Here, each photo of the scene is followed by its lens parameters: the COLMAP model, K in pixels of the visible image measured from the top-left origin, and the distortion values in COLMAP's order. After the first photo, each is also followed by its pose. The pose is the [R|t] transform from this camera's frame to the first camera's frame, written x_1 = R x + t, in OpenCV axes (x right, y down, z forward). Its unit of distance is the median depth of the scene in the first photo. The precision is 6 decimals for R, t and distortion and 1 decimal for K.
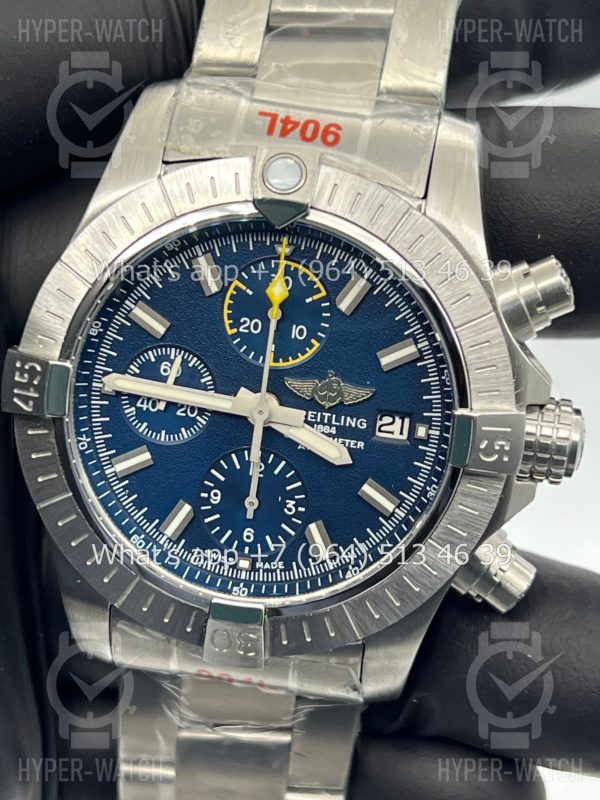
lens RADIAL K [[1812.9, 0, 300.0], [0, 1812.9, 400.0], [0, 0, 1]] dist [0.249291, -0.683801]
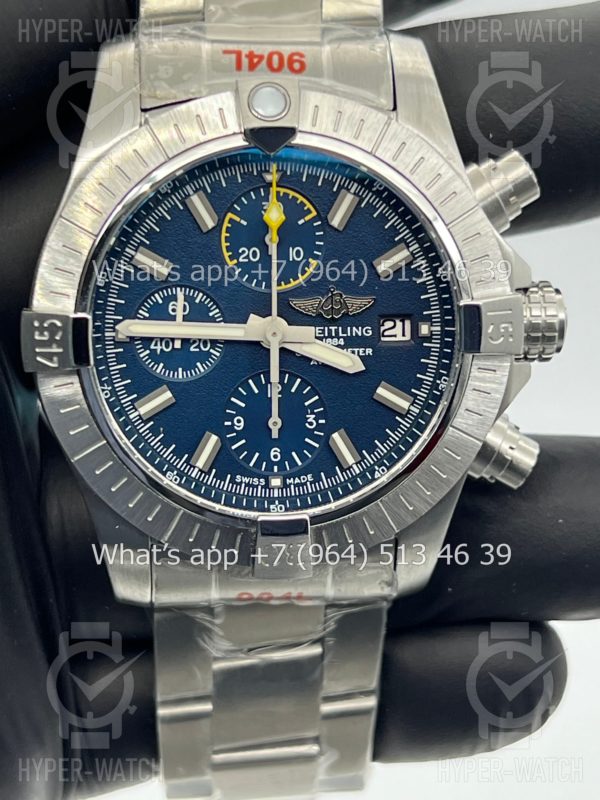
lens RADIAL K [[1812.9, 0, 300.0], [0, 1812.9, 400.0], [0, 0, 1]] dist [0.249291, -0.683801]
pose [[0.974504, -0.158248, 0.159056, -0.177879], [0.159355, 0.987204, 0.005851, 0.040059], [-0.157947, 0.019644, 0.987252, -0.034745]]
